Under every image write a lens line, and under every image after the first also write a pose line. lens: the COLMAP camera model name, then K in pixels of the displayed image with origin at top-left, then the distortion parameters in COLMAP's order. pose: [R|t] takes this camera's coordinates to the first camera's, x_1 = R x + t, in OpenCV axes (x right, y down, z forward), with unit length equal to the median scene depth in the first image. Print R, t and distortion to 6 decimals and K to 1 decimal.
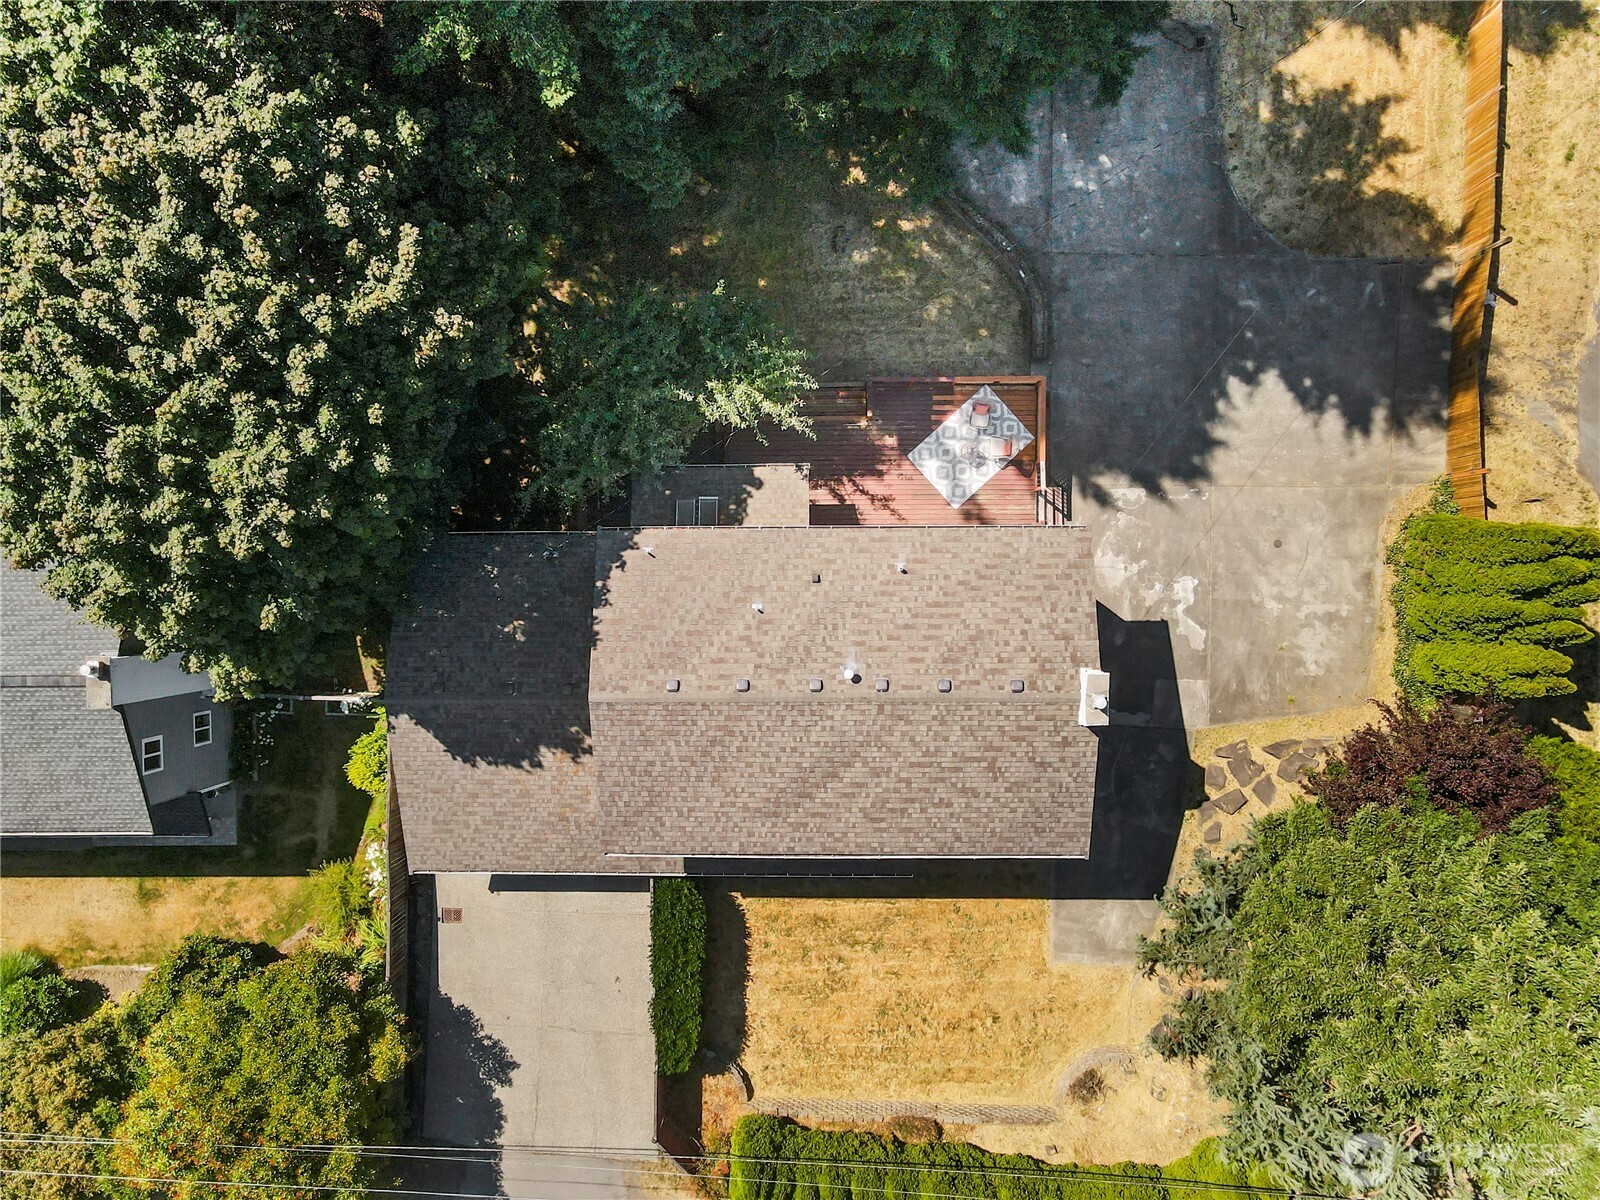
lens RADIAL K [[1161.6, 0, 800.0], [0, 1161.6, 600.0], [0, 0, 1]] dist [-0.001867, 0.043308]
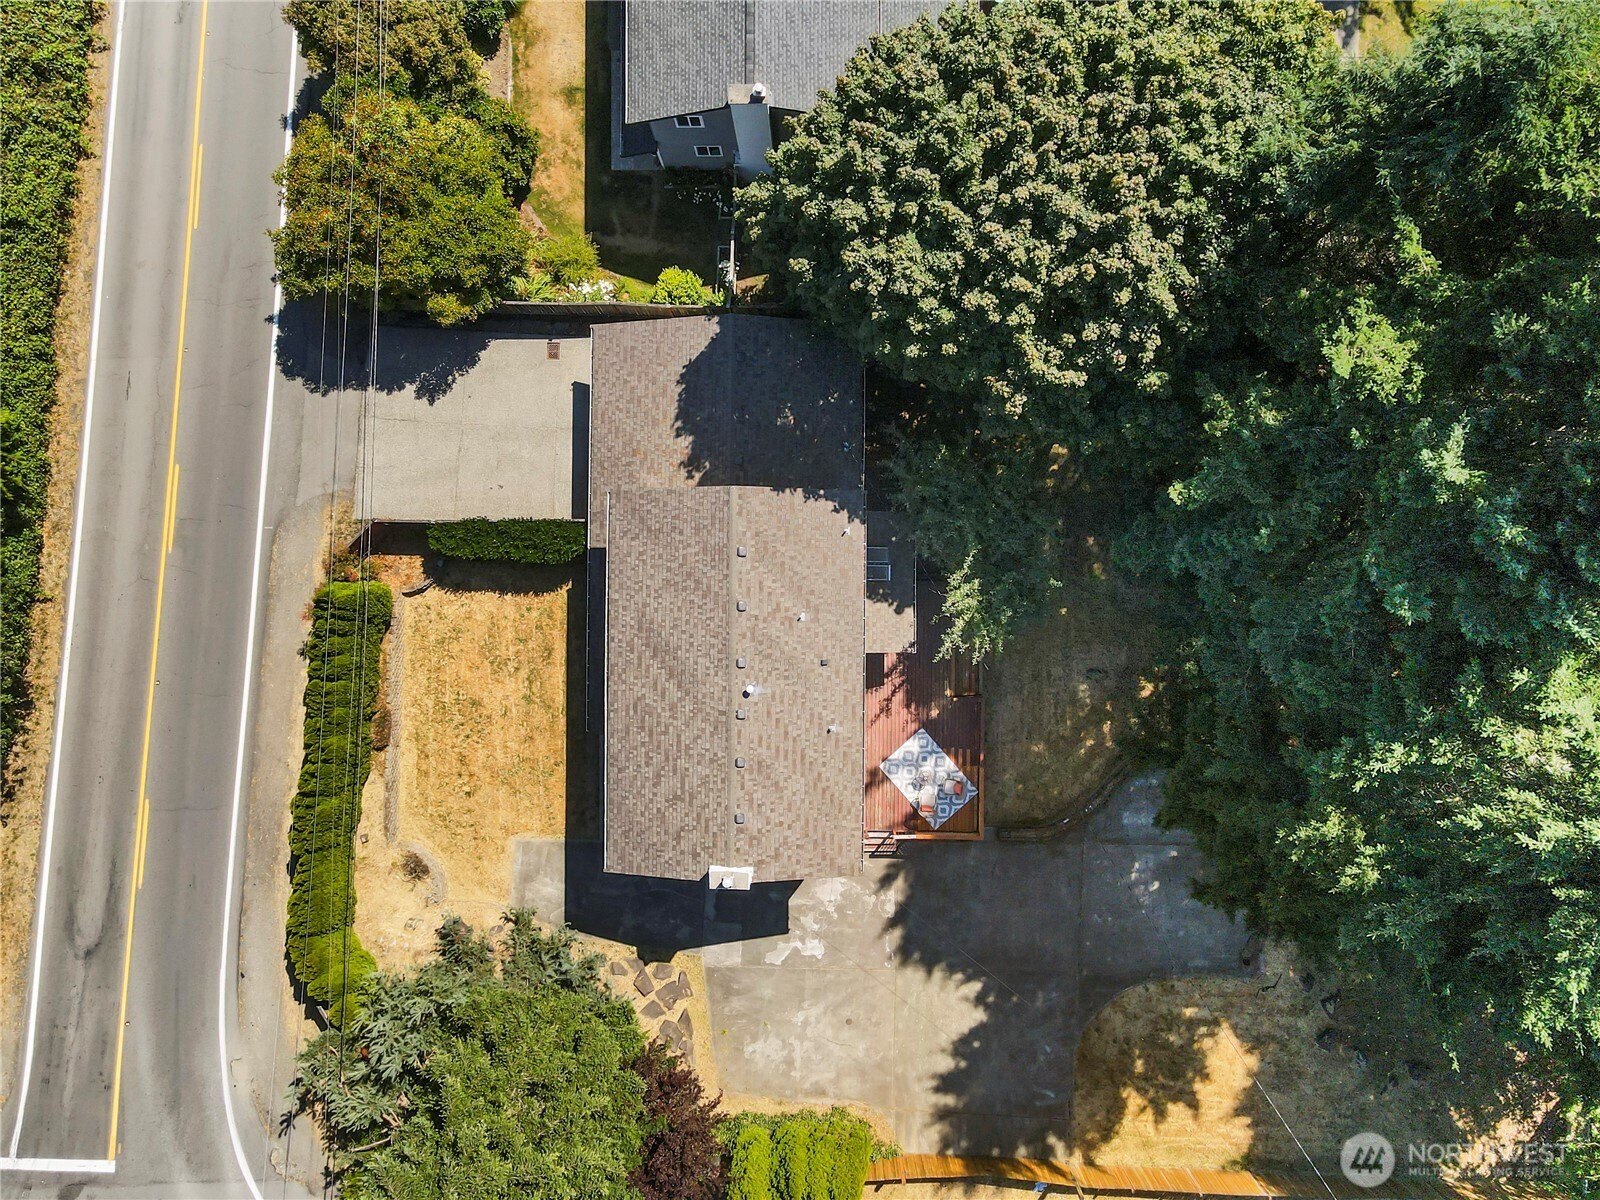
lens RADIAL K [[1103.3, 0, 827.6], [0, 1103.3, 601.3], [0, 0, 1]] dist [-0.019643, 0.083572]
pose [[-0.010416, 0.999854, 0.013582, -0.062429], [-0.999804, -0.010185, -0.016948, -0.000708], [-0.016808, -0.013756, 0.999764, -0.195150]]
